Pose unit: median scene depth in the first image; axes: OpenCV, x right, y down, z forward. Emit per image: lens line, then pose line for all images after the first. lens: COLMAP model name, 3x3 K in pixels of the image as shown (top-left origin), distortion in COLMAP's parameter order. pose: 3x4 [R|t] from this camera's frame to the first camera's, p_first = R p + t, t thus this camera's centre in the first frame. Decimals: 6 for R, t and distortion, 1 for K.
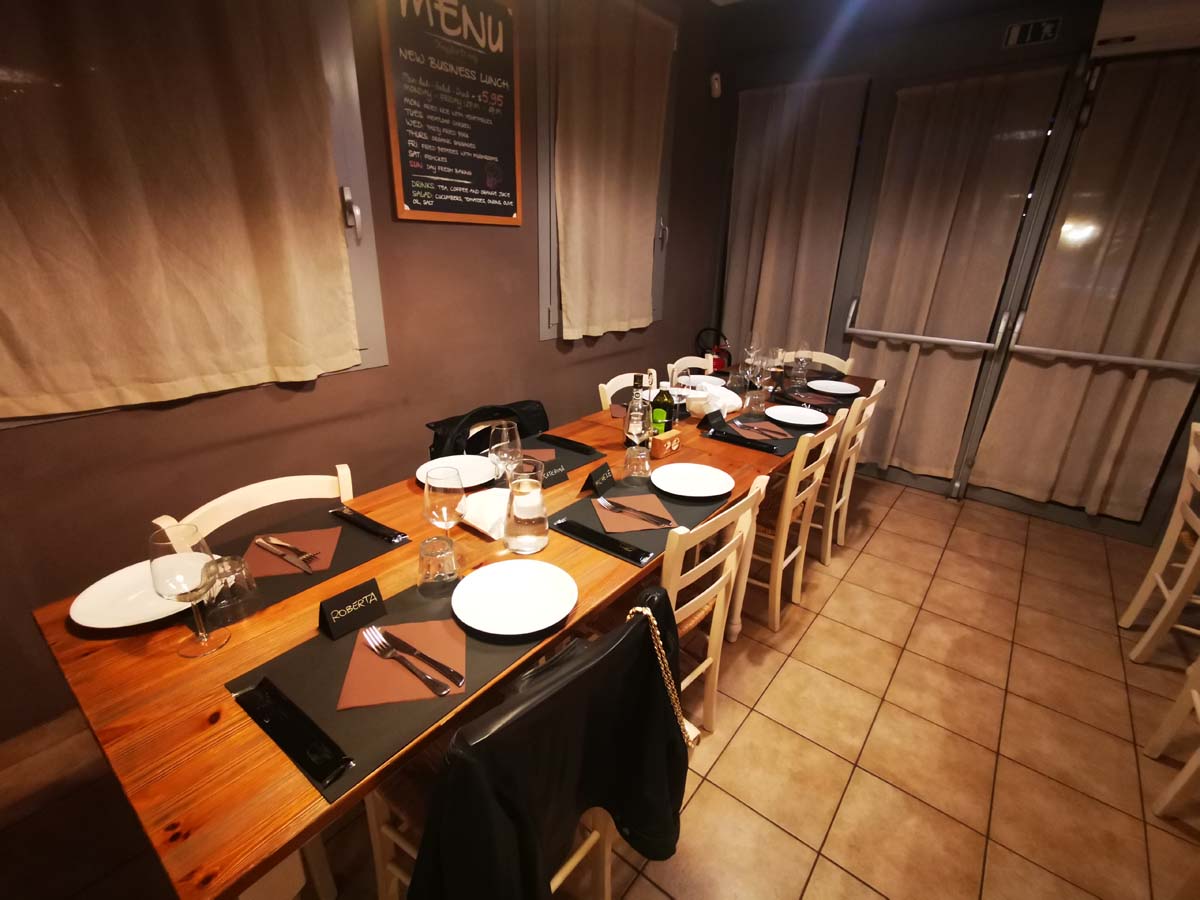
lens RADIAL K [[554.4, 0, 598.8], [0, 554.4, 452.3], [0, 0, 1]] dist [-0.001790, 0.007076]
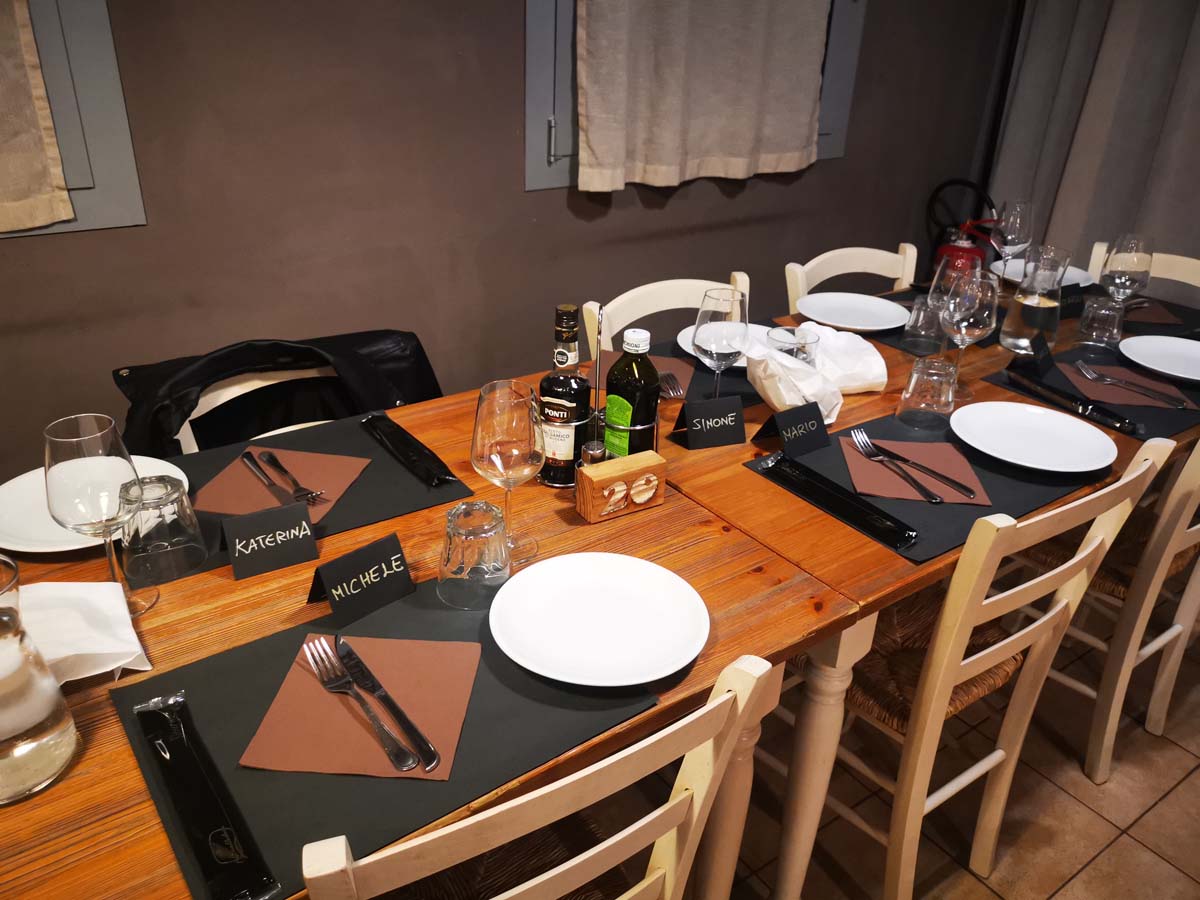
lens RADIAL K [[928.9, 0, 599.5], [0, 928.9, 438.9], [0, 0, 1]] dist [0.026580, -0.000995]
pose [[0.963014, 0.132643, -0.234540, 0.224256], [-0.112733, 0.988937, 0.096407, -0.096657], [0.244733, -0.066401, 0.967314, 0.296332]]
